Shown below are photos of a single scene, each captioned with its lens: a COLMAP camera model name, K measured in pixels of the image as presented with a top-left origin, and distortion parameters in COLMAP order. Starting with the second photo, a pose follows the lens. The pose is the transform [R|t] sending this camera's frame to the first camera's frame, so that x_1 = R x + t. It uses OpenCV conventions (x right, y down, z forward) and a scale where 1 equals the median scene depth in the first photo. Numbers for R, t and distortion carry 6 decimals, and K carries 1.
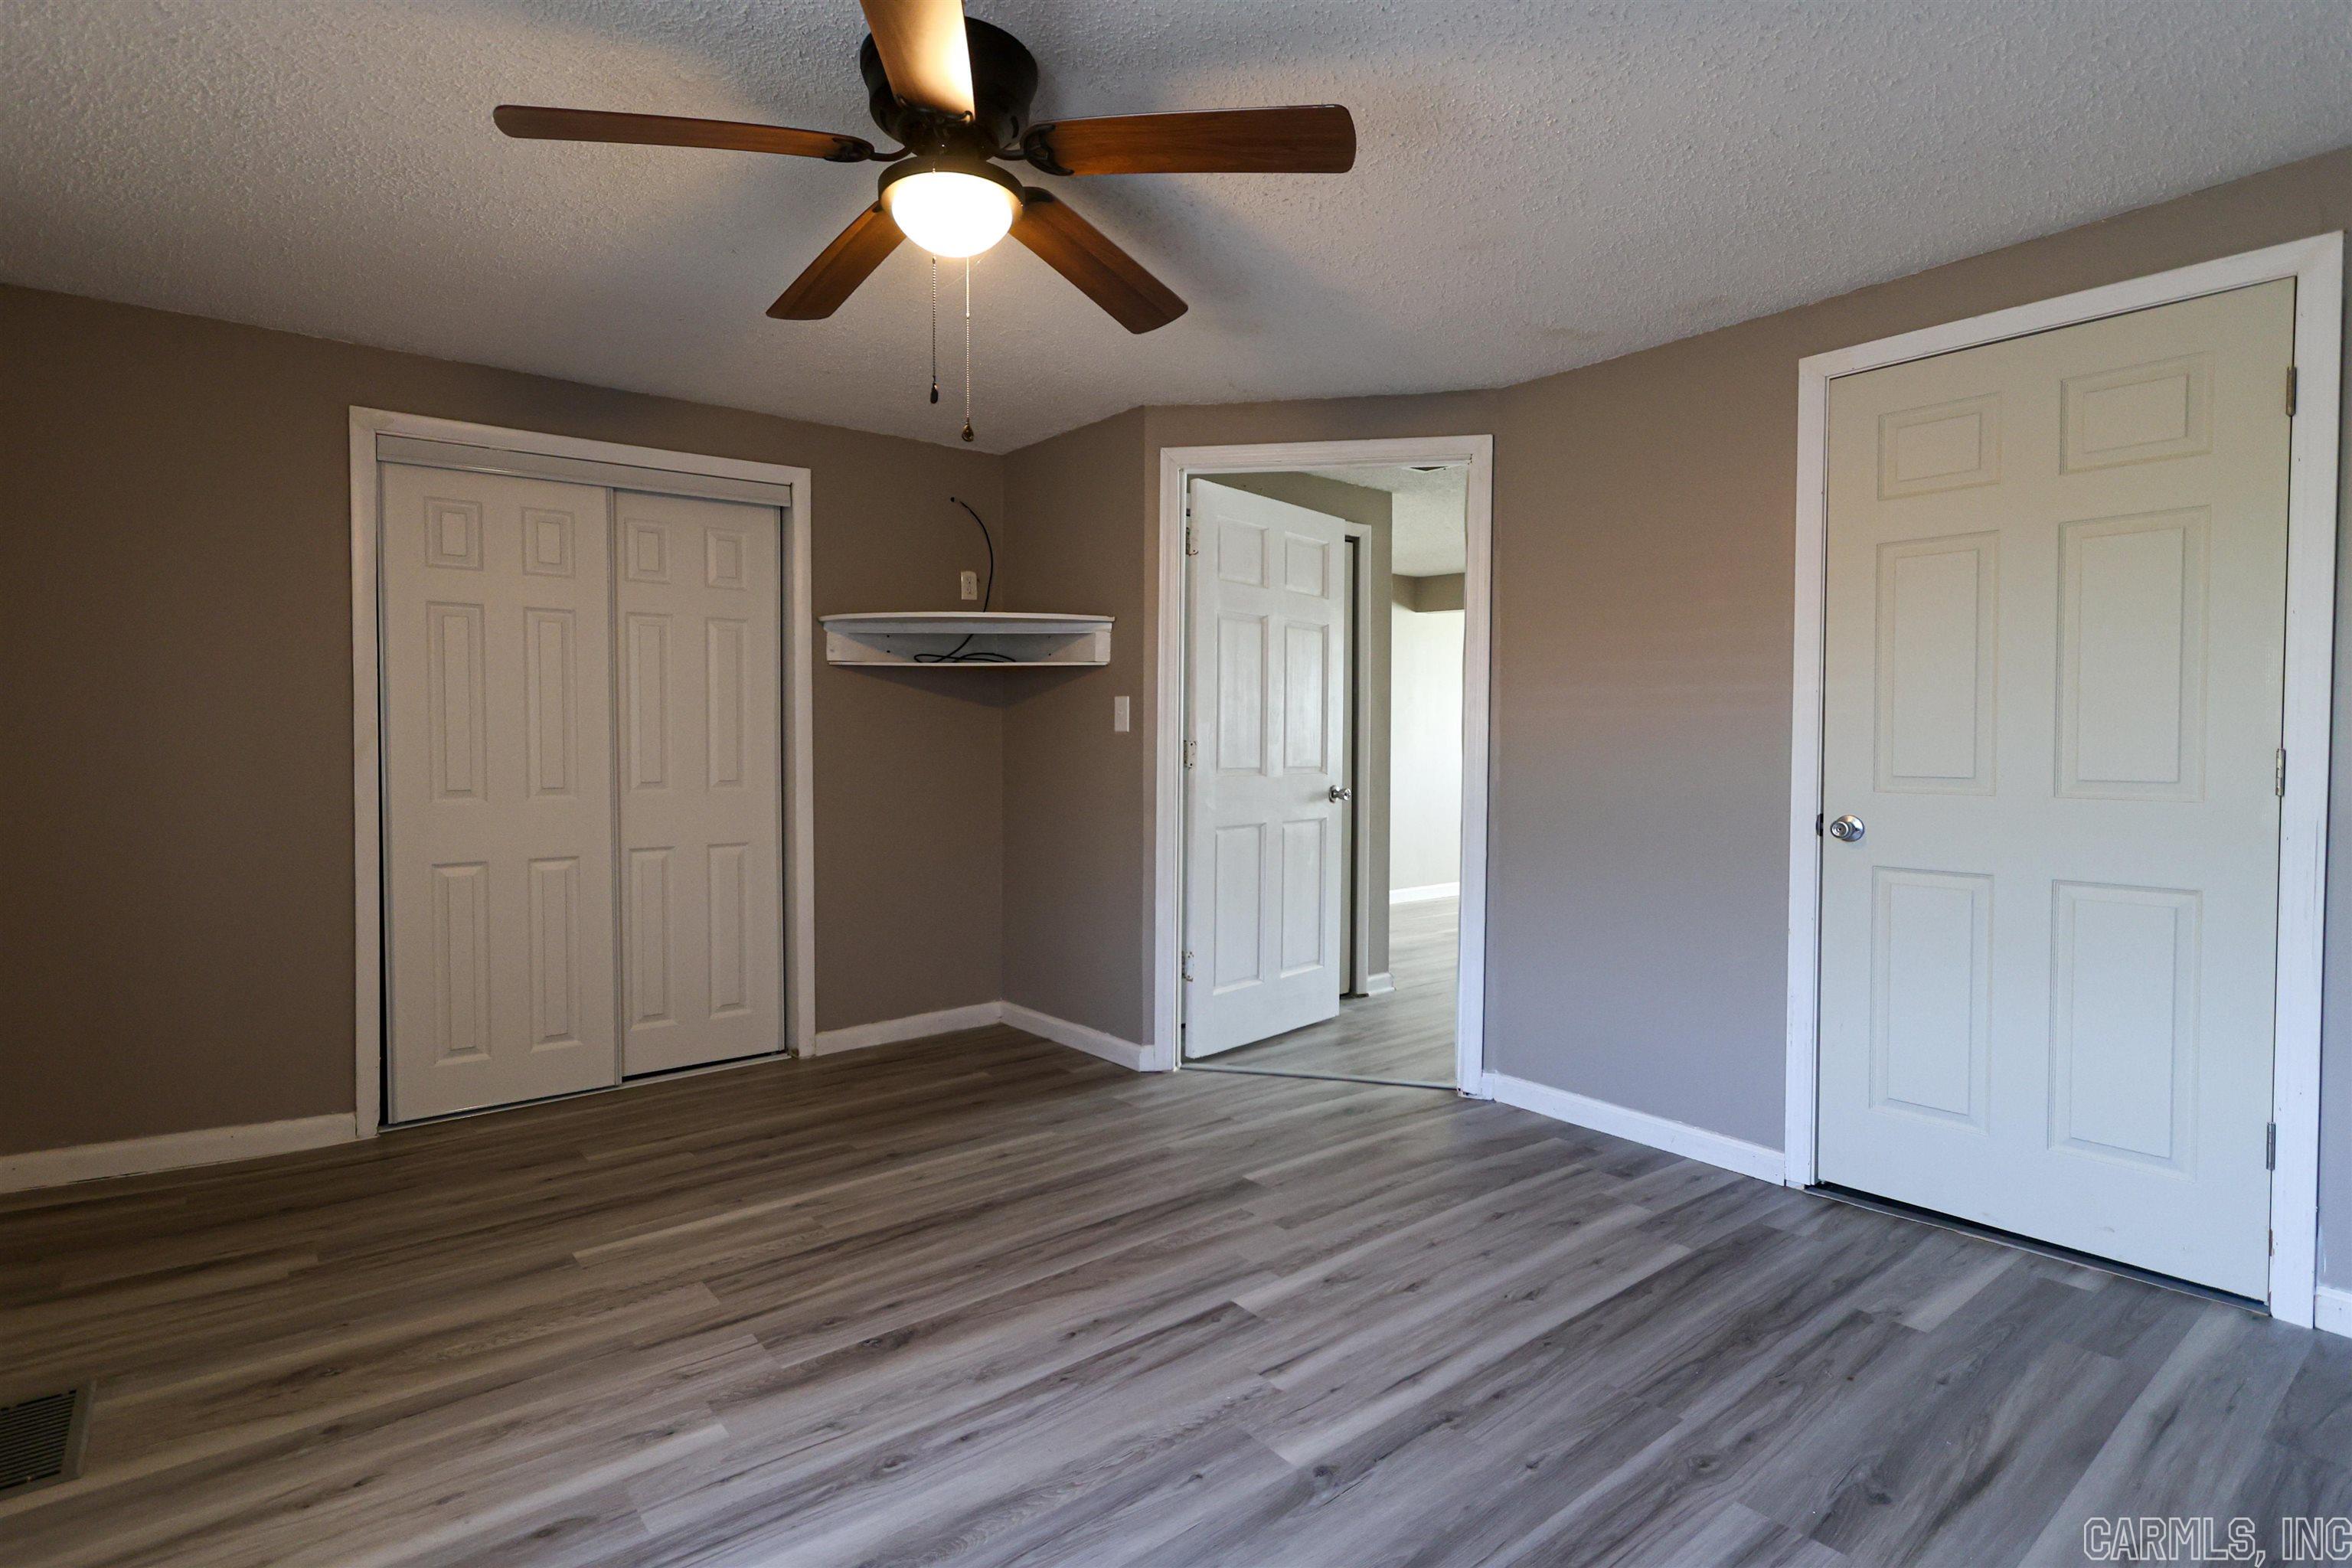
lens RADIAL K [[1169.2, 0, 1178.3], [0, 1169.2, 771.5], [0, 0, 1]] dist [0.002976, 0.000207]
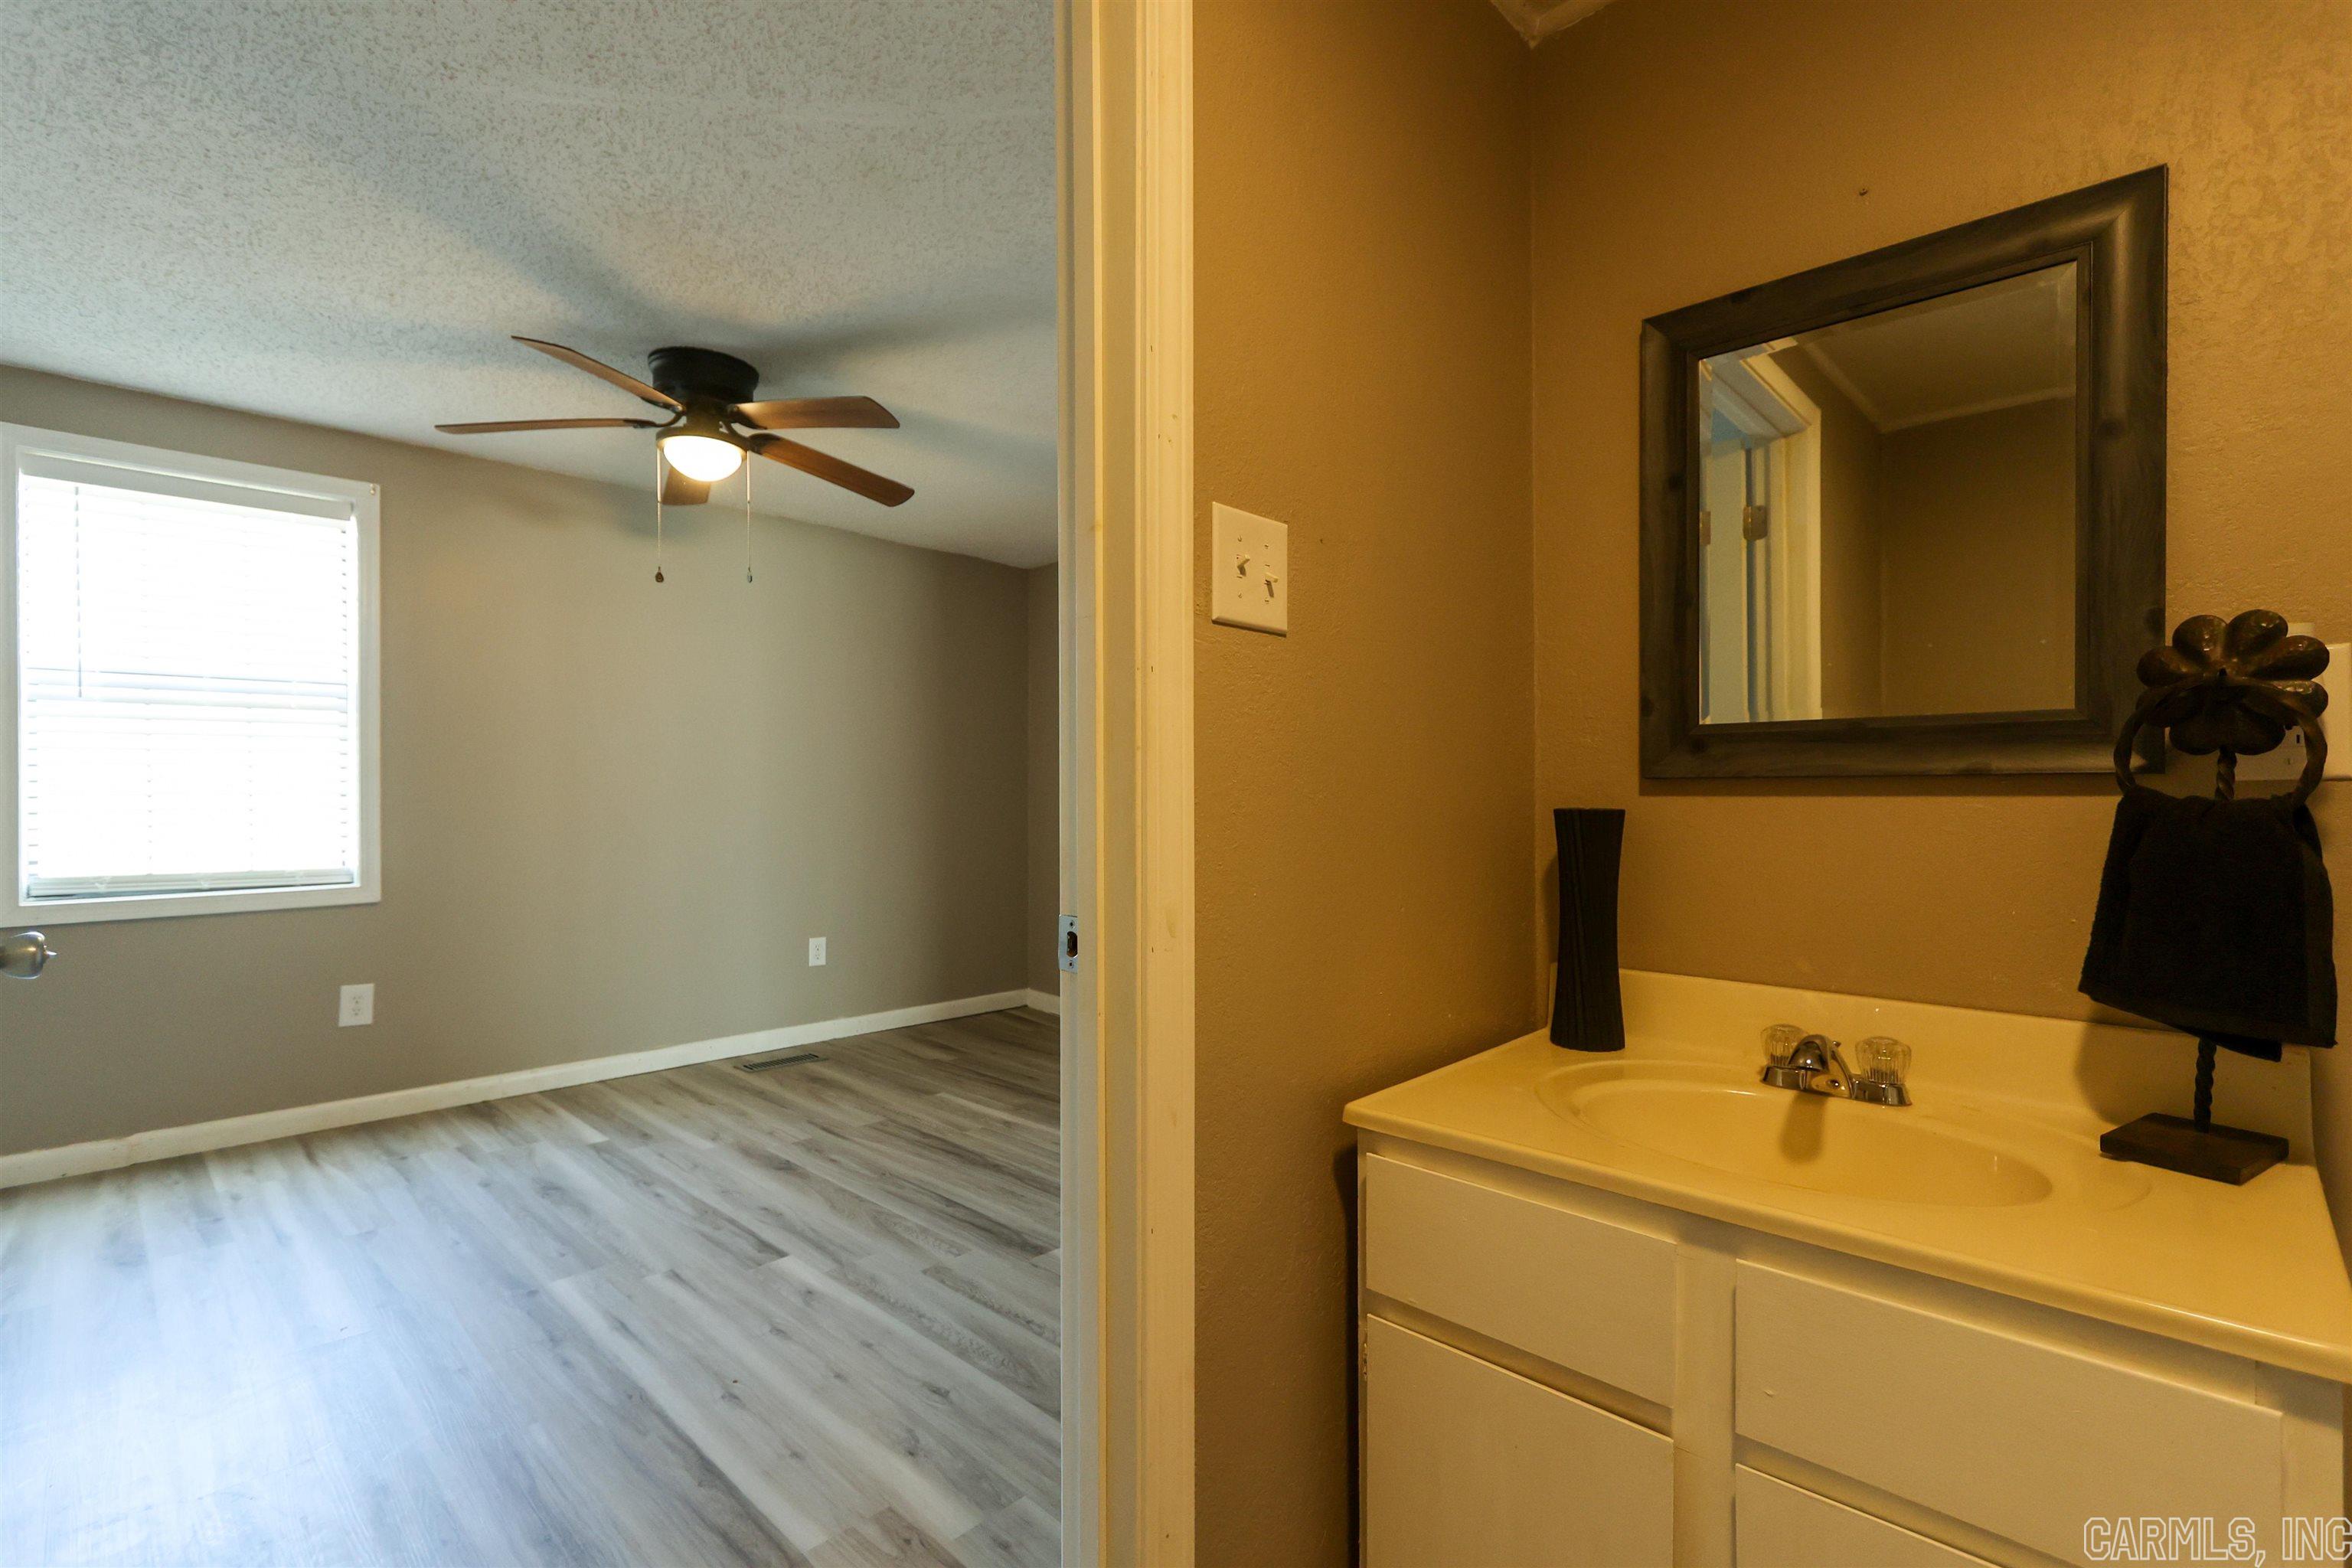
lens RADIAL K [[1081.4, 0, 1183.3], [0, 1081.4, 794.1], [0, 0, 1]] dist [0.002996, 0.000106]
pose [[0.113917, -0.006300, -0.993470, 1.211389], [-0.029130, 0.999529, -0.009679, -0.023213], [0.993063, 0.030042, 0.113680, 1.271688]]
